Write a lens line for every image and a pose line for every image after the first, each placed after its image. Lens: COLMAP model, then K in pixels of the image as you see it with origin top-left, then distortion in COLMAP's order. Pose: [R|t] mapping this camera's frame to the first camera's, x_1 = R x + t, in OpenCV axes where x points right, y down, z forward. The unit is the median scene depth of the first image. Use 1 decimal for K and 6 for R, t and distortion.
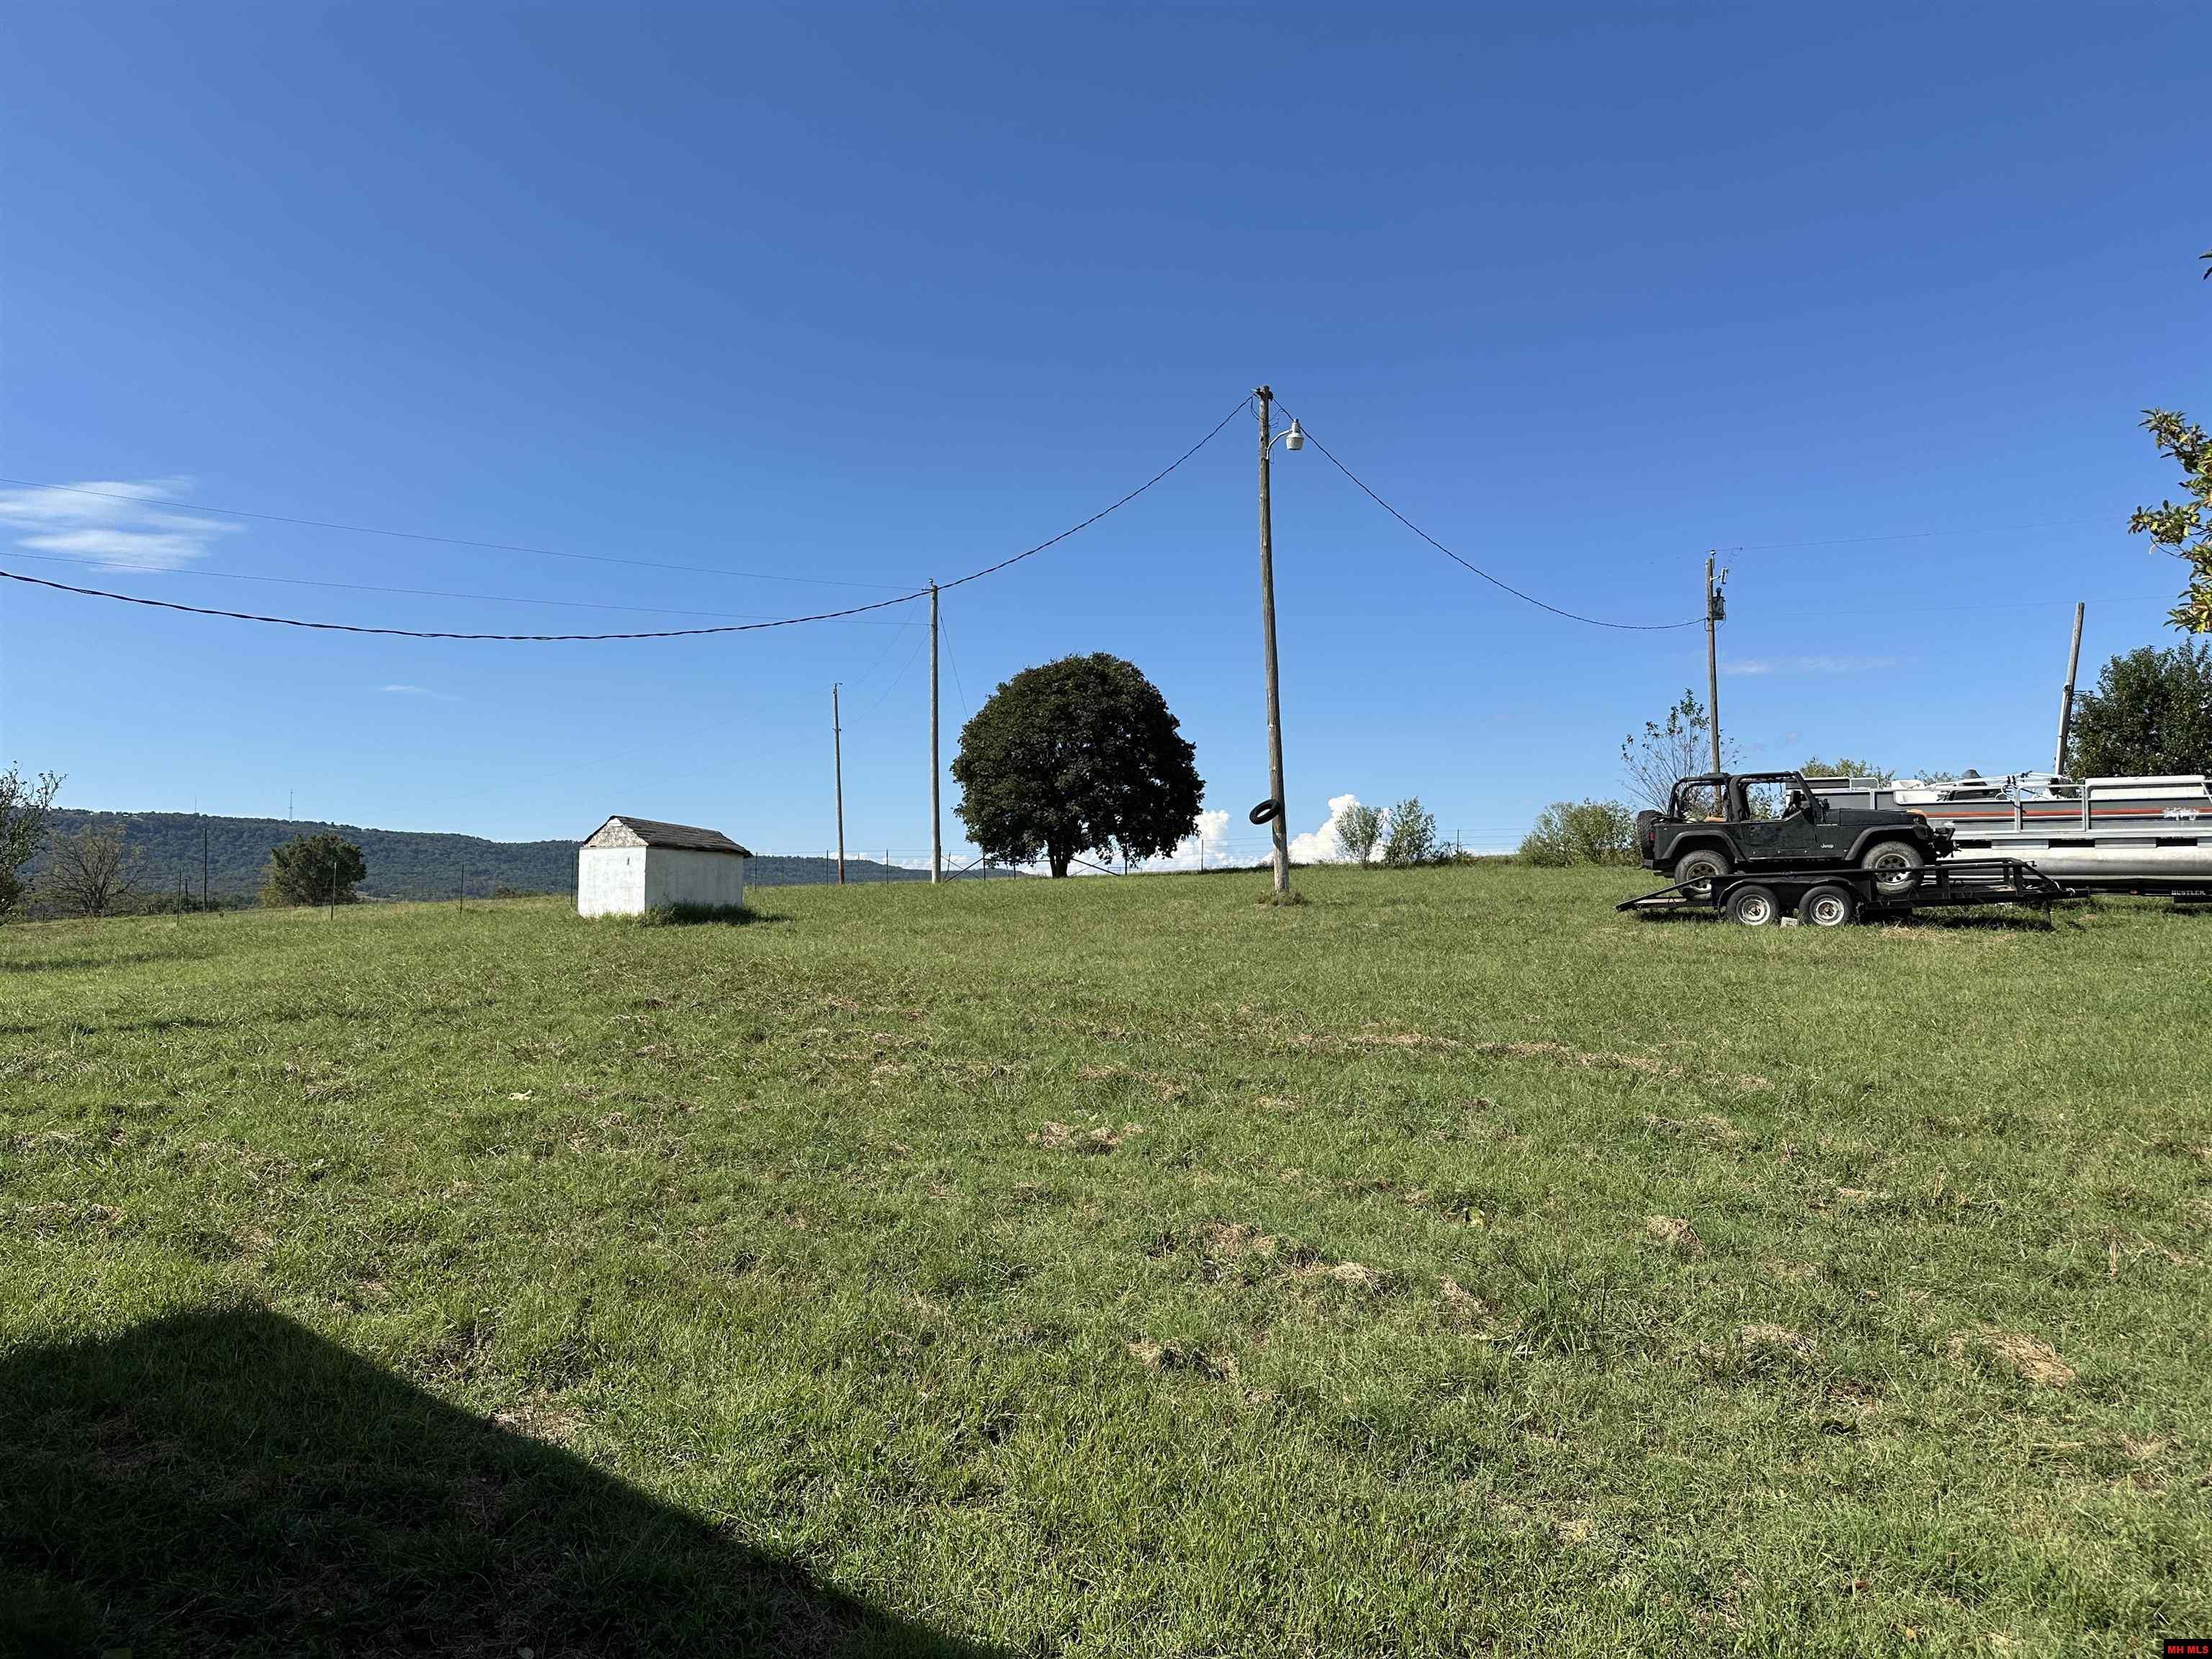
lens RADIAL K [[1559.9, 0, 1100.4], [0, 1559.9, 828.1], [0, 0, 1]] dist [0.055655, -0.061251]
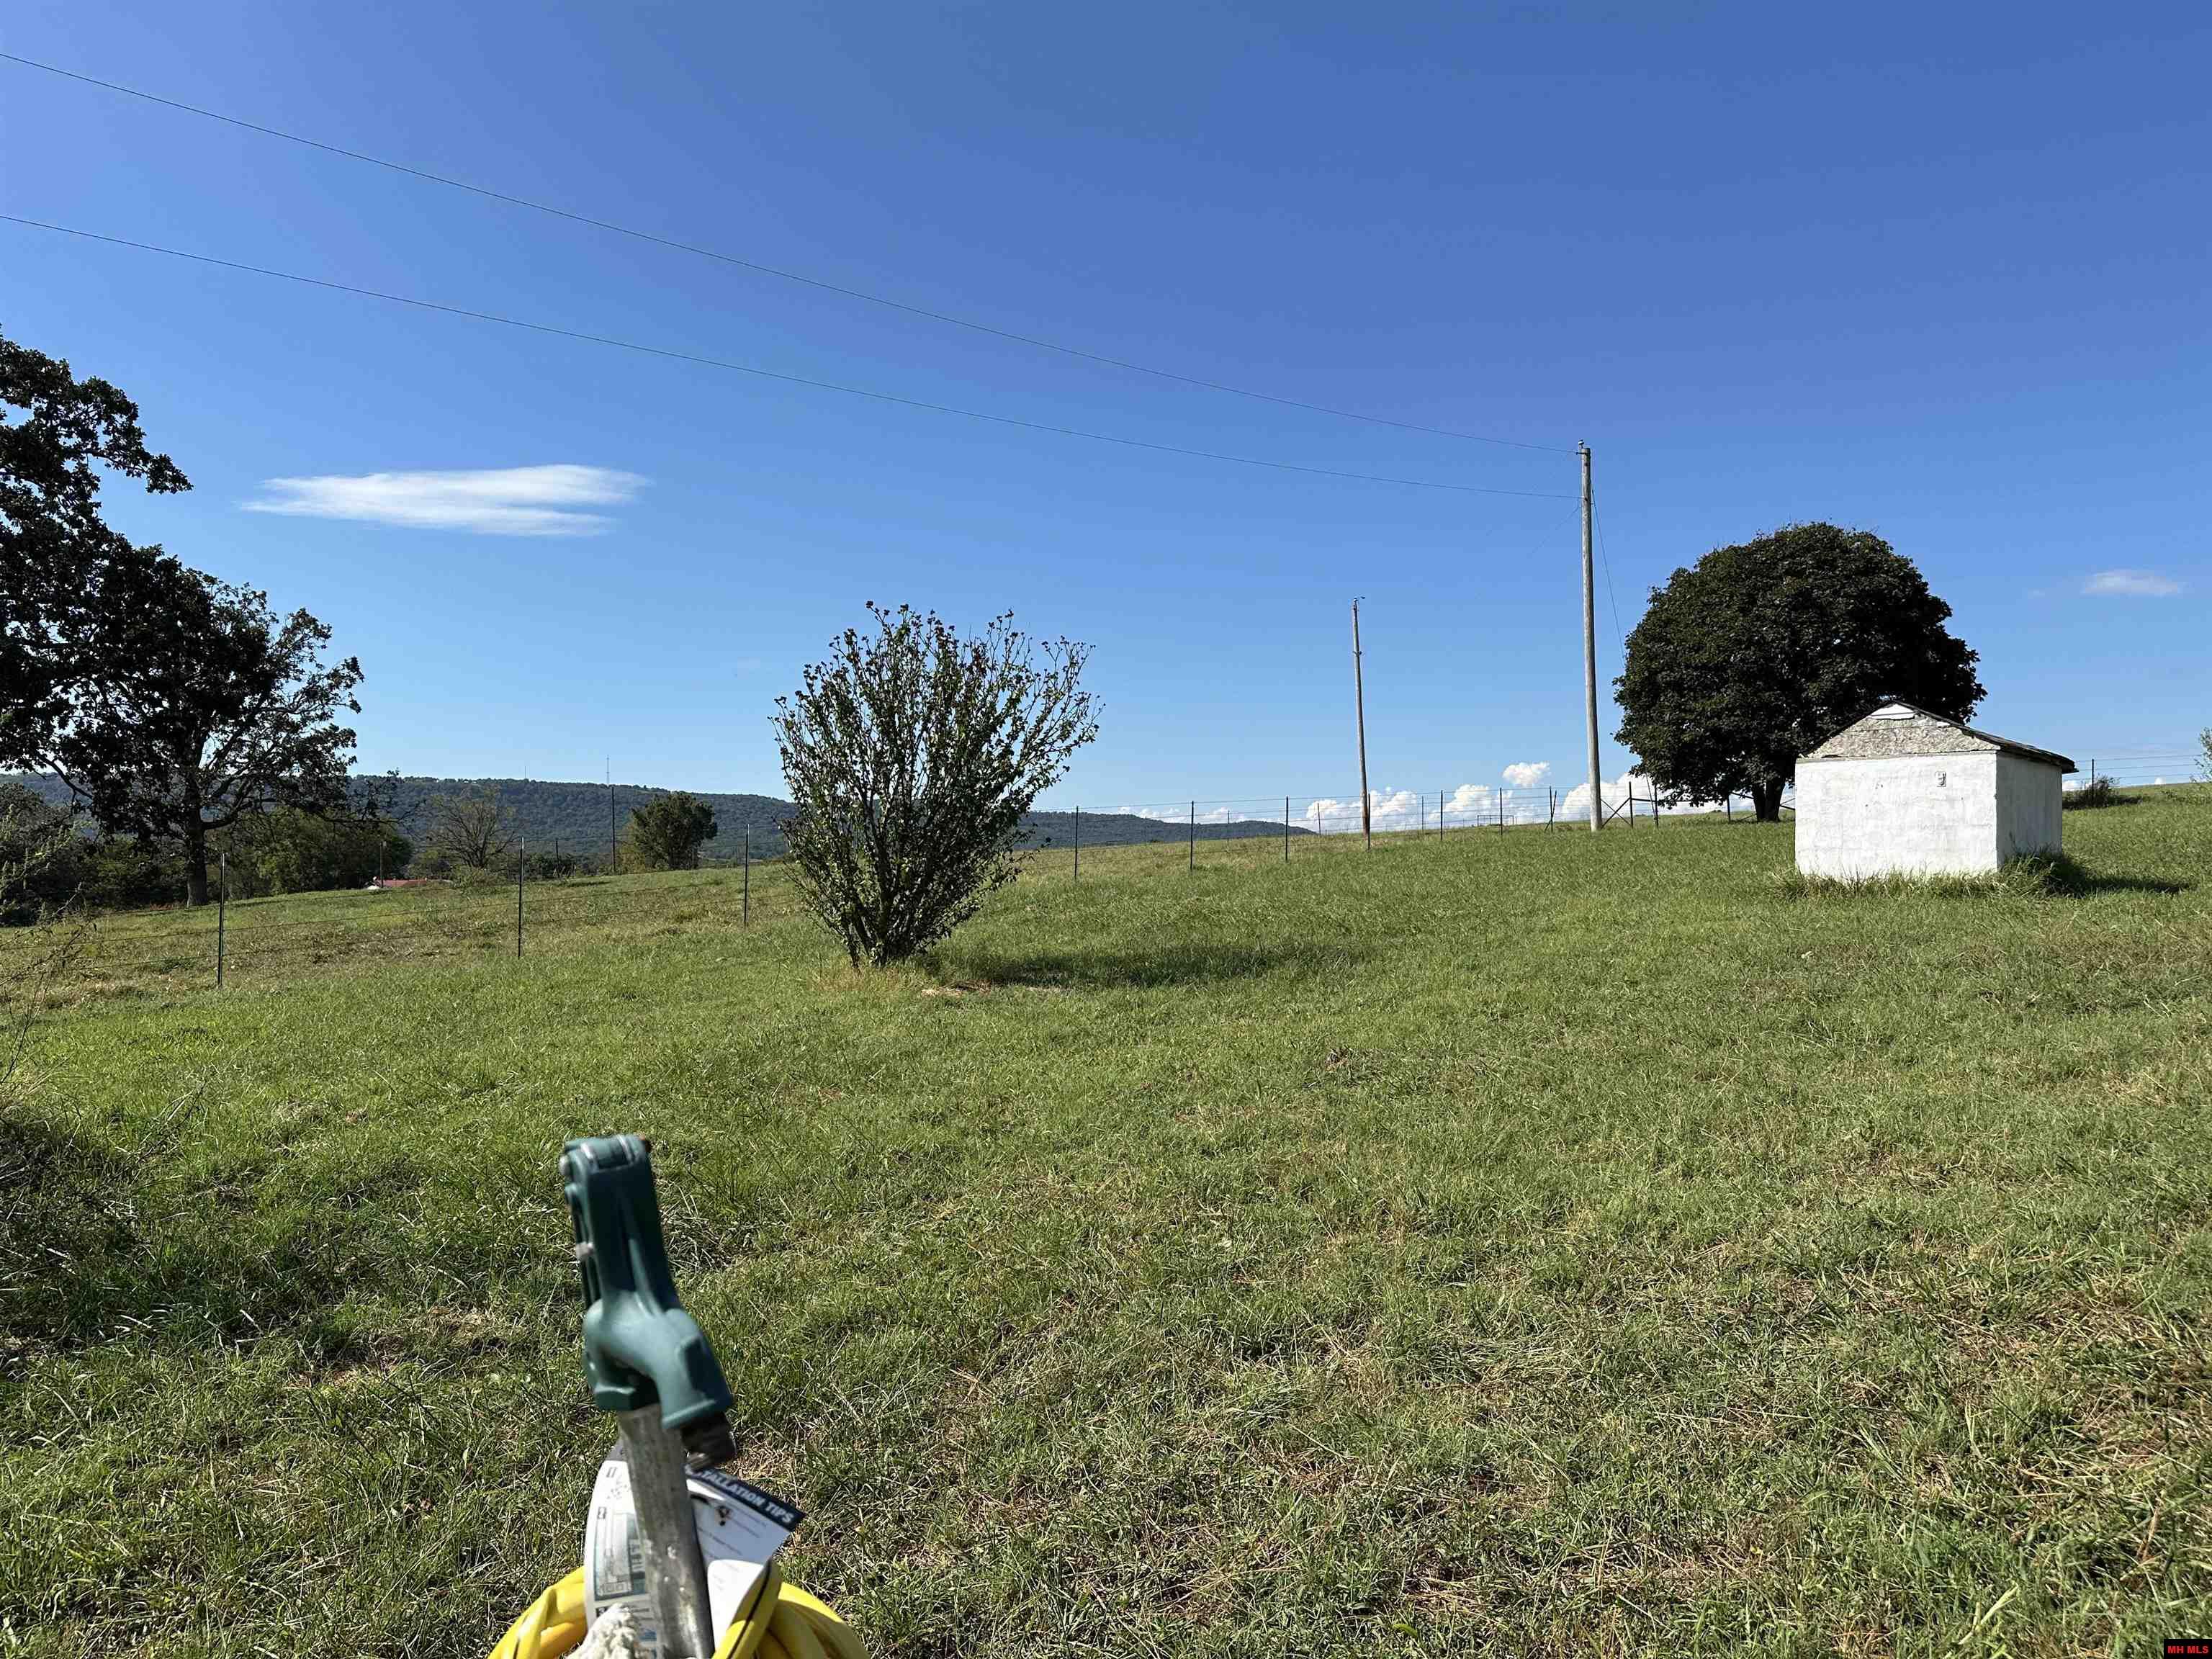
lens RADIAL K [[1559.9, 0, 1087.9], [0, 1559.9, 836.2], [0, 0, 1]] dist [0.055655, -0.061251]
pose [[0.984318, -0.012170, -0.175980, -0.438510], [0.018447, 0.999249, 0.034073, 0.014634], [0.175434, -0.036785, 0.983804, 0.354949]]
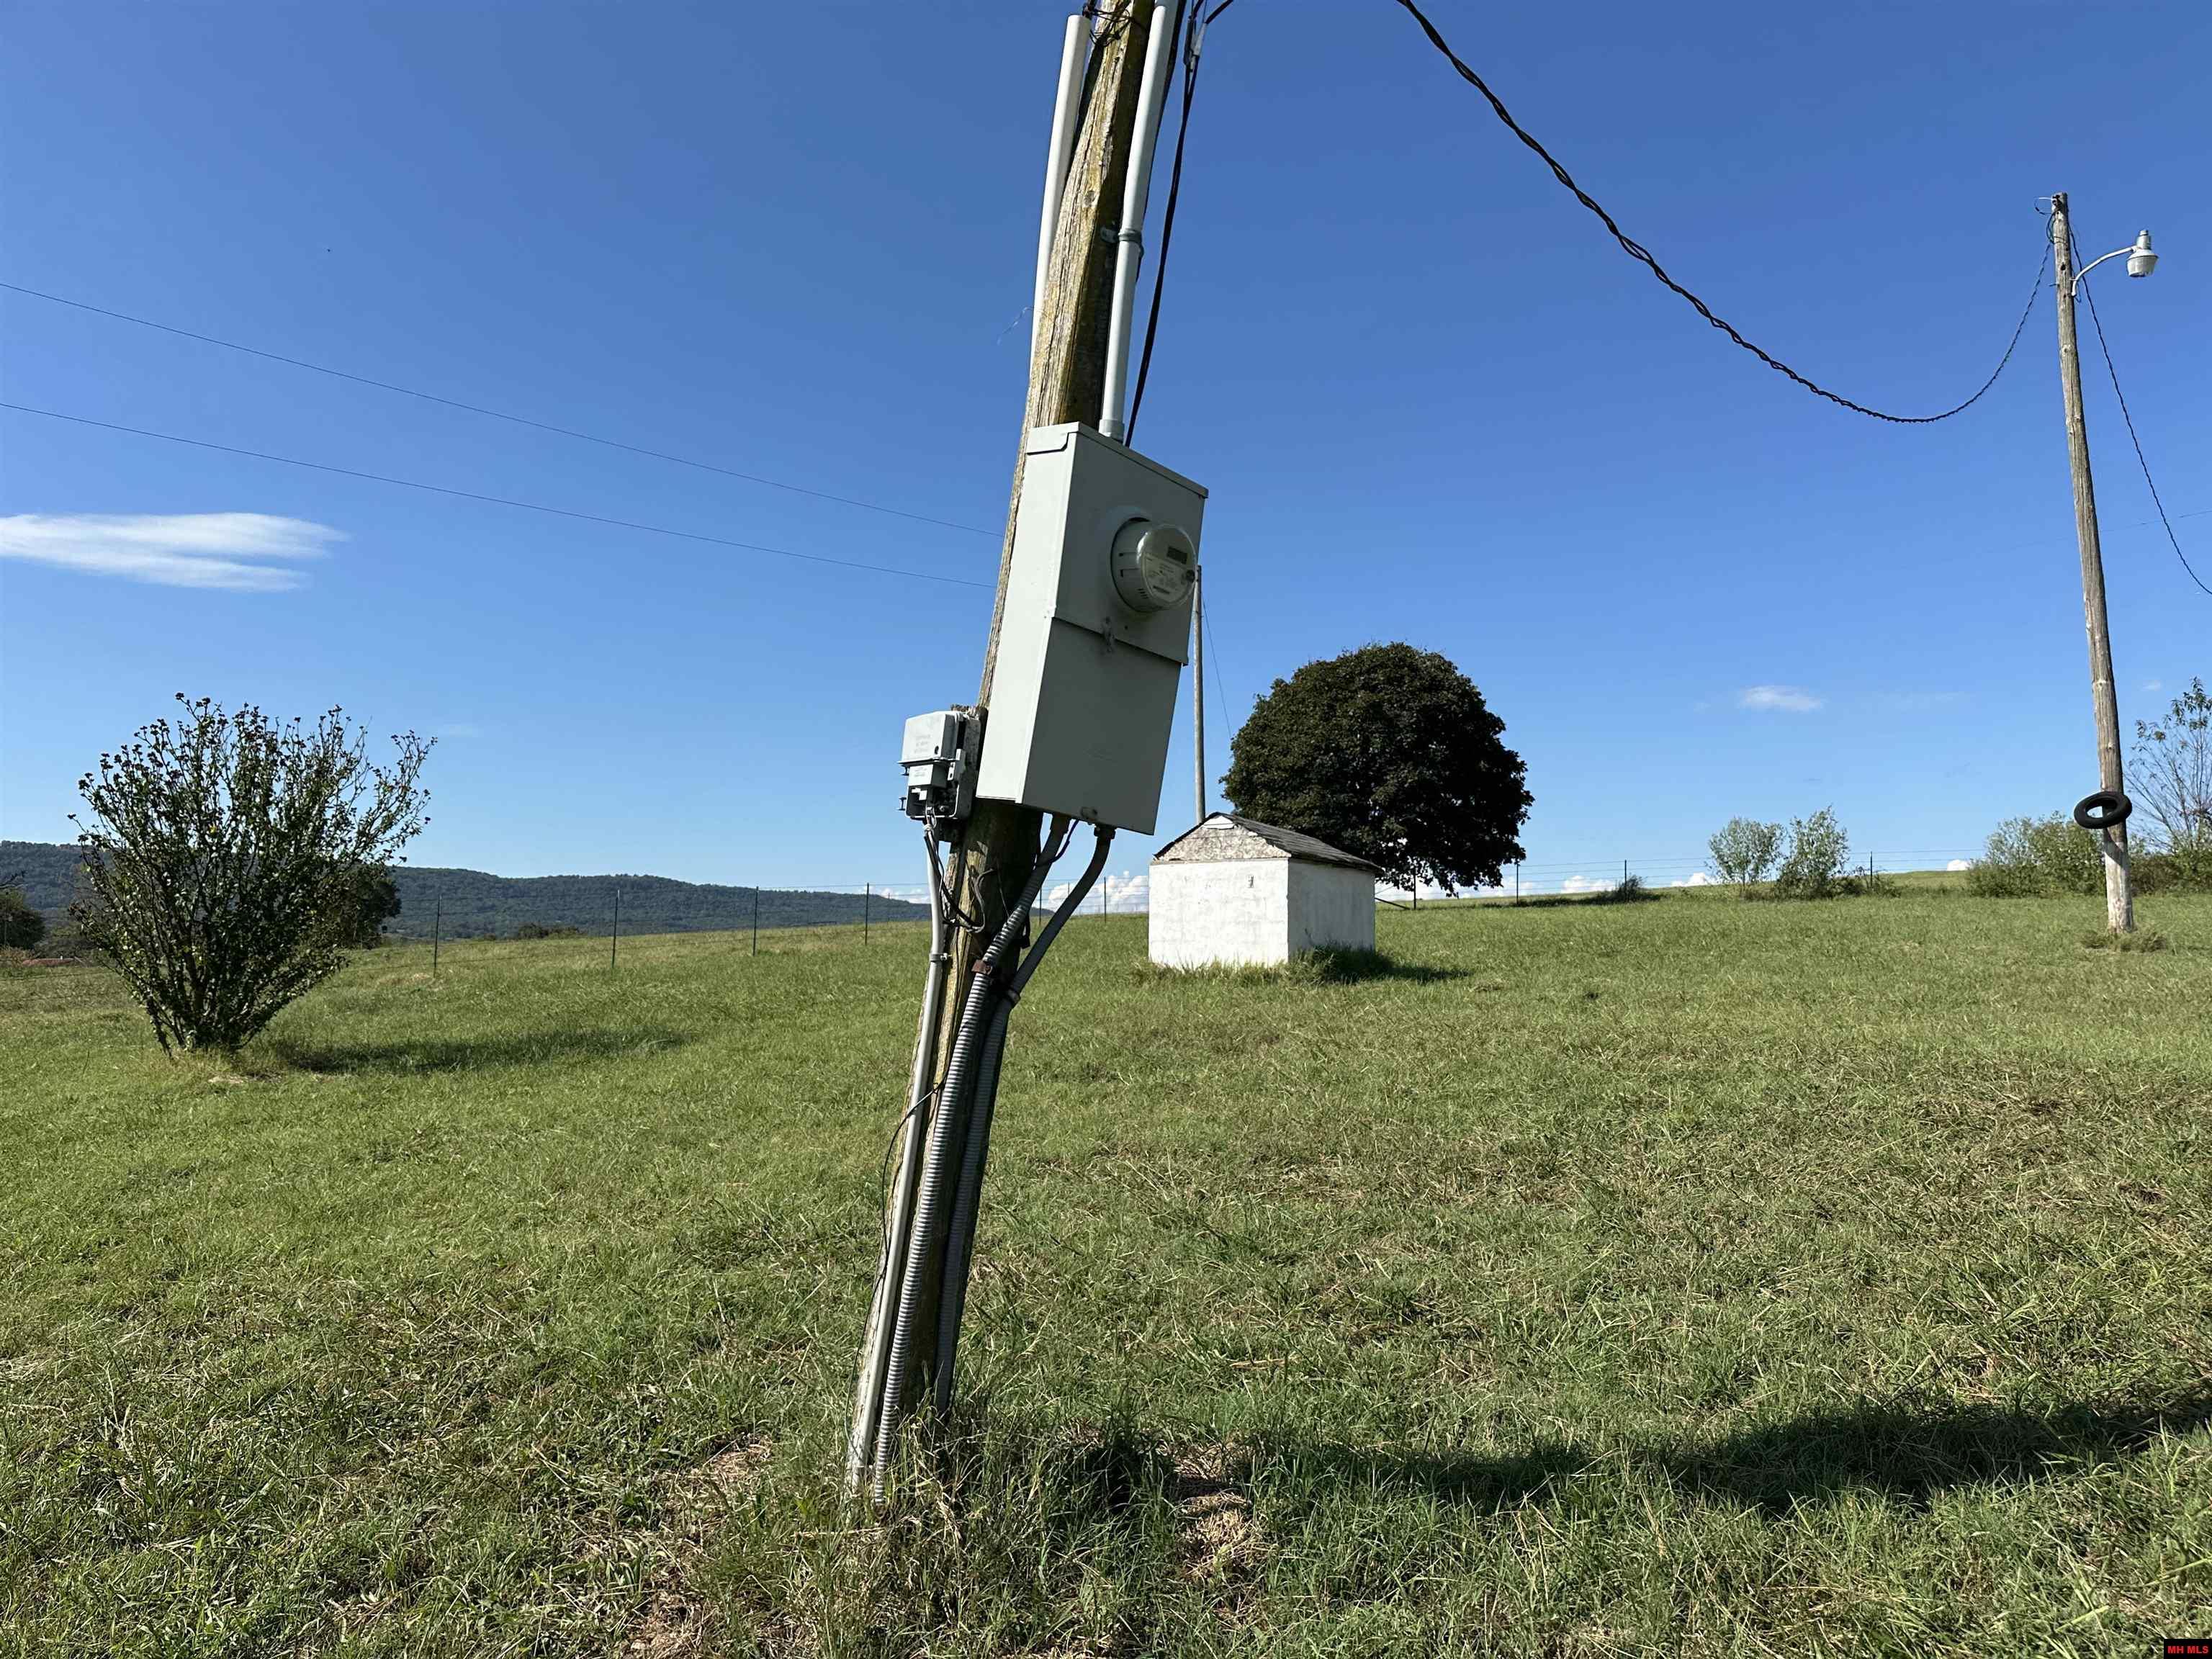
lens RADIAL K [[1559.9, 0, 1120.4], [0, 1559.9, 820.3], [0, 0, 1]] dist [0.055655, -0.061251]
pose [[0.999966, -0.001943, 0.008024, -0.316162], [0.002156, 0.999644, -0.026608, 0.011285], [-0.007969, 0.026624, 0.999614, 0.318501]]
